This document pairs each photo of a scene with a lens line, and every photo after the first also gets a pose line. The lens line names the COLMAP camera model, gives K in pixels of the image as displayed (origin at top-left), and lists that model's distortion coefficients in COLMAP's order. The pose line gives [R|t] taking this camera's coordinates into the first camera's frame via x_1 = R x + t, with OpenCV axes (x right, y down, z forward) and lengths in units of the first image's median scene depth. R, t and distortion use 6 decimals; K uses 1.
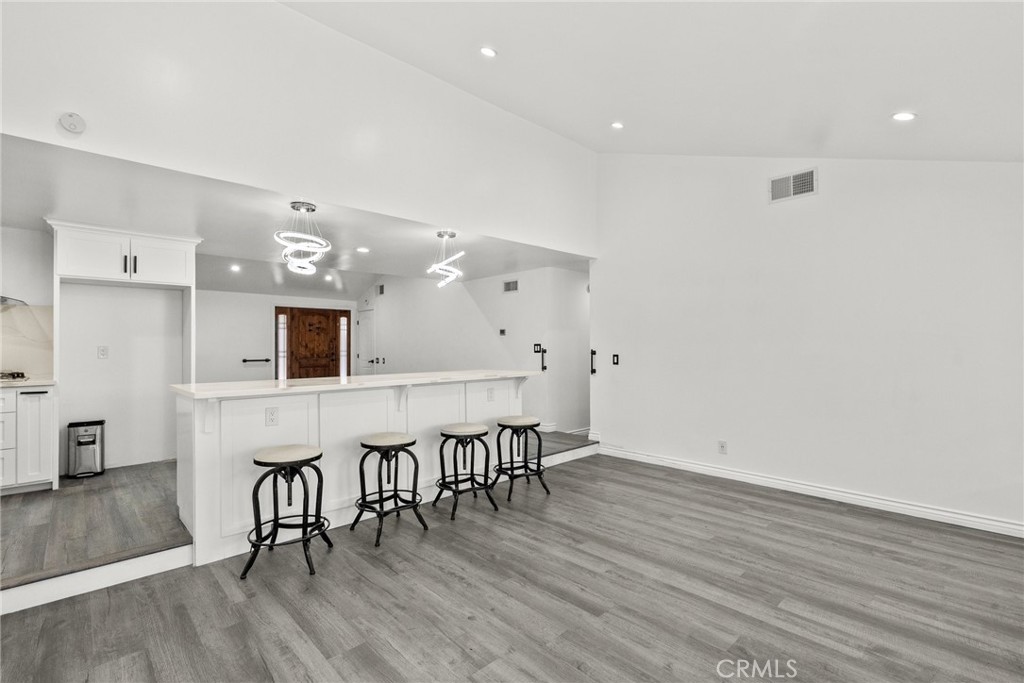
lens RADIAL K [[473.1, 0, 510.1], [0, 473.1, 349.0], [0, 0, 1]] dist [0.001423, 0.000887]
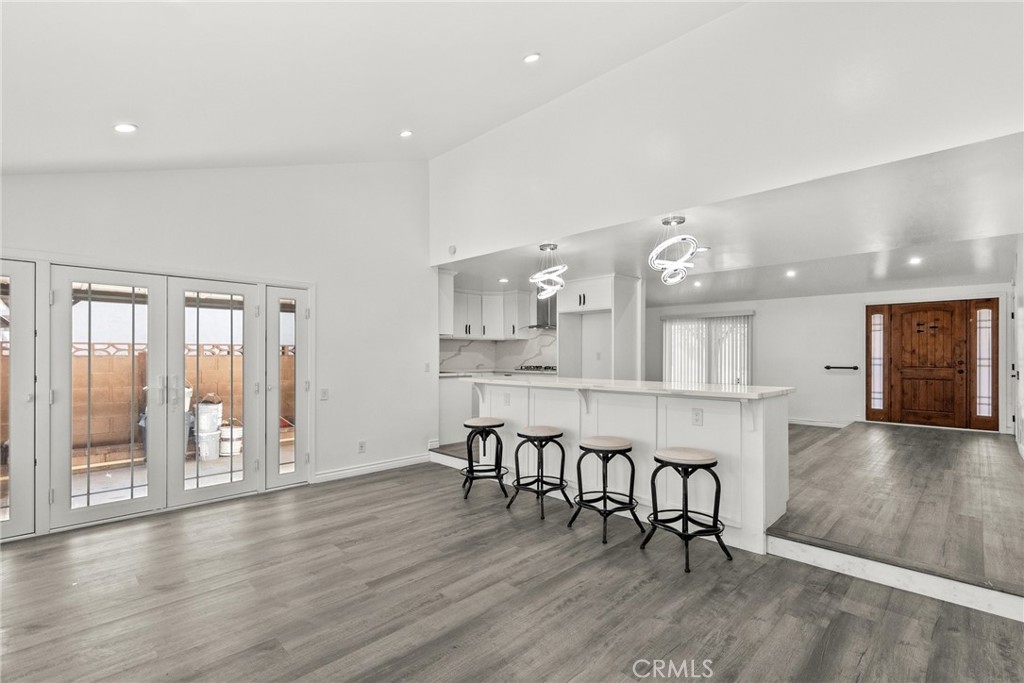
lens RADIAL K [[473.1, 0, 510.1], [0, 473.1, 349.0], [0, 0, 1]] dist [0.001423, 0.000887]
pose [[0.014120, -0.007836, -0.999870, 0.765792], [-0.005346, 0.999954, -0.007912, -0.002756], [0.999886, 0.005457, 0.014077, 0.753100]]
